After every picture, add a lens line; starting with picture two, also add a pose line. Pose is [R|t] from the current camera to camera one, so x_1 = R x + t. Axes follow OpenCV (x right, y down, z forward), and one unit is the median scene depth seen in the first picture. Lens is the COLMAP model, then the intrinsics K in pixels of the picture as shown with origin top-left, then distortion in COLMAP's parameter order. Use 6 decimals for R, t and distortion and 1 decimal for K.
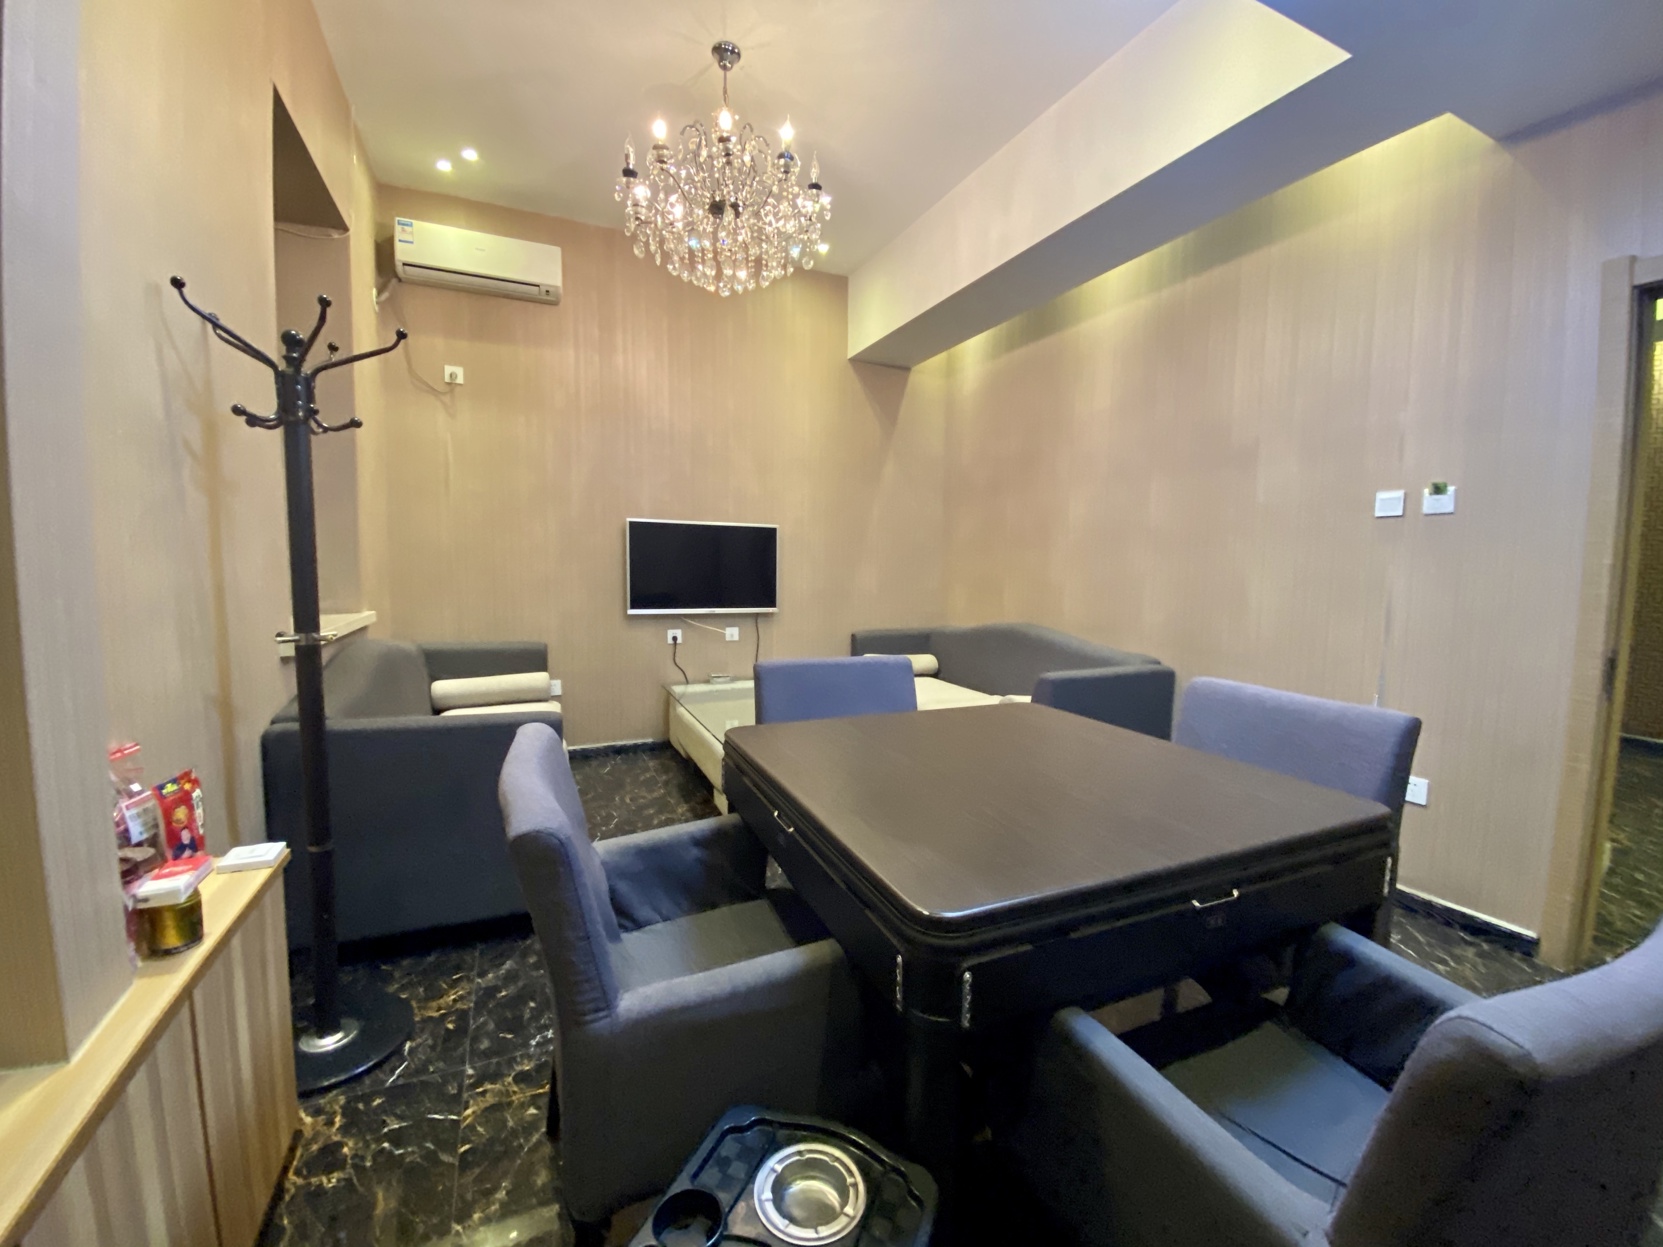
lens RADIAL K [[673.5, 0, 826.9], [0, 673.5, 619.4], [0, 0, 1]] dist [0.018219, -0.020384]
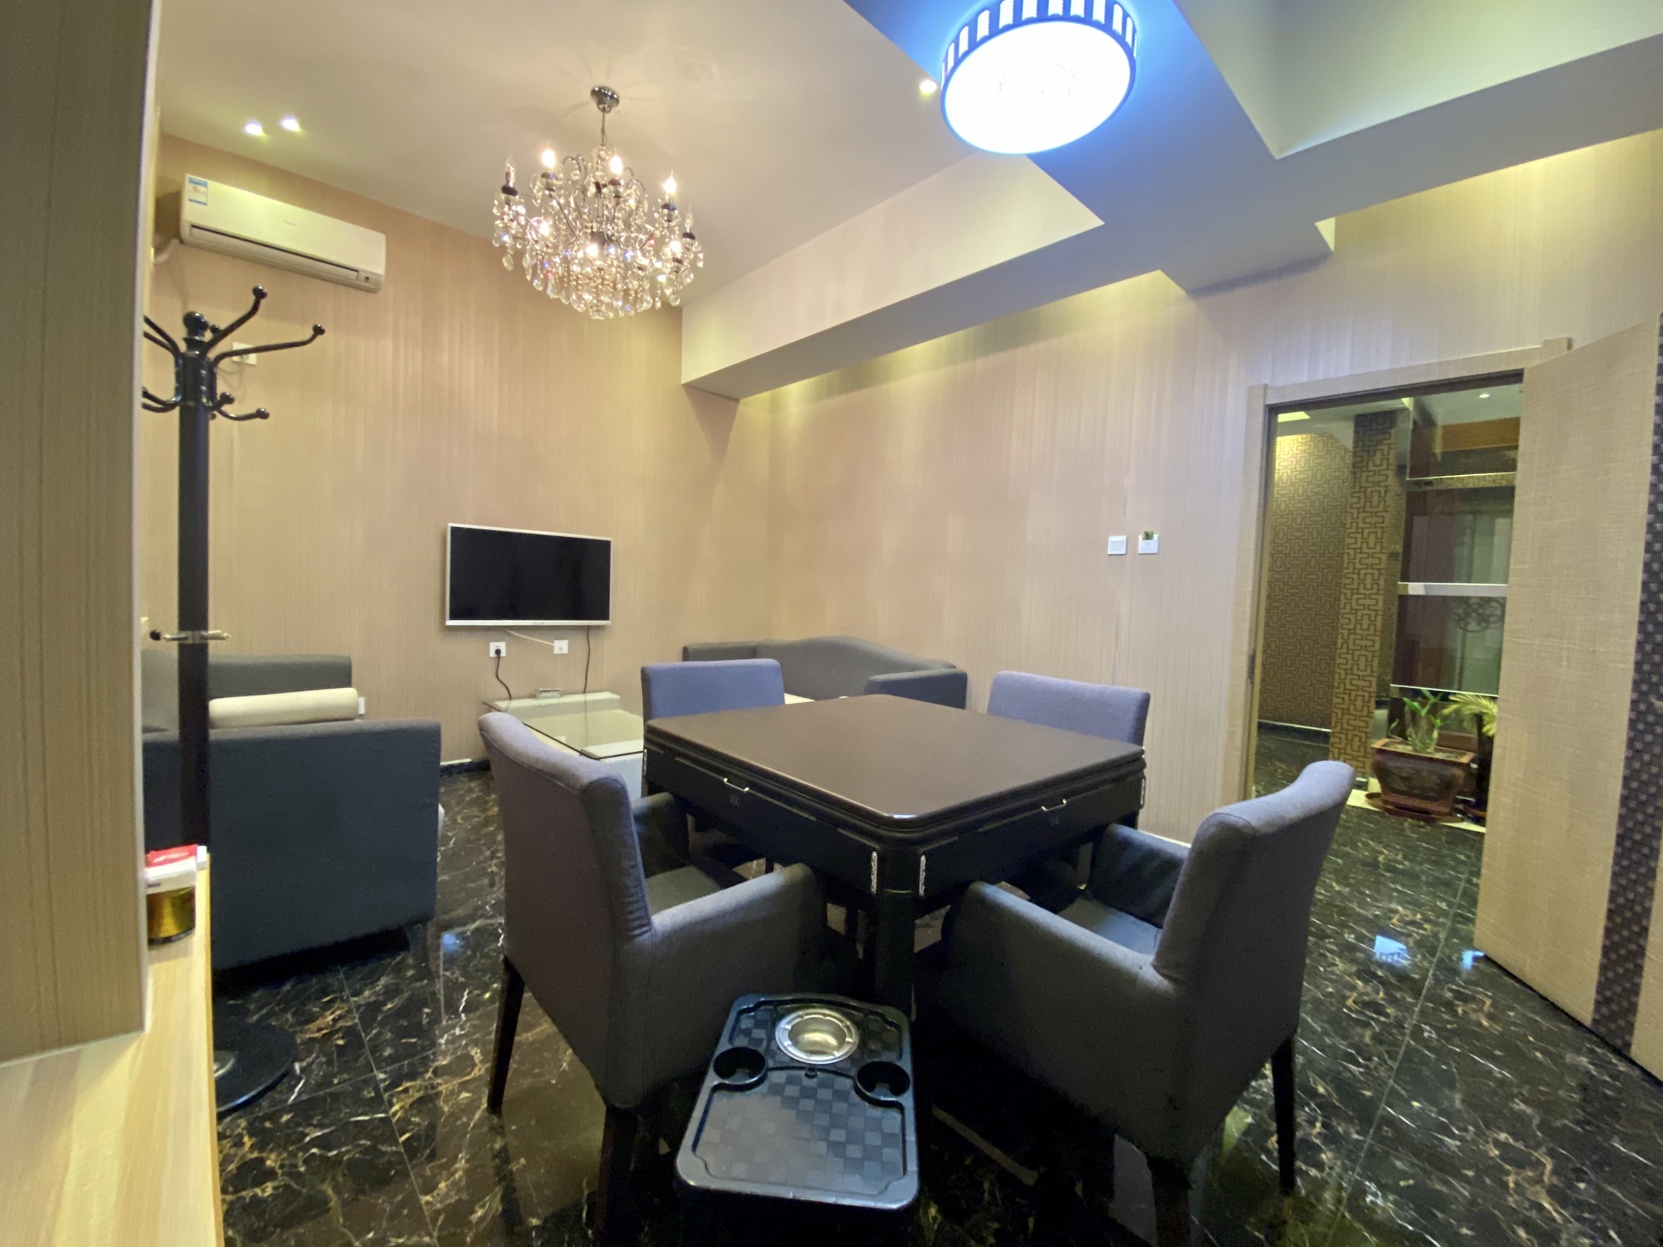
lens RADIAL K [[673.5, 0, 826.9], [0, 673.5, 619.4], [0, 0, 1]] dist [0.018219, -0.020384]
pose [[0.949305, 0.010528, 0.314182, -0.174108], [-0.000798, 0.999516, -0.031083, 0.024840], [-0.314357, 0.029257, 0.948854, -0.121601]]
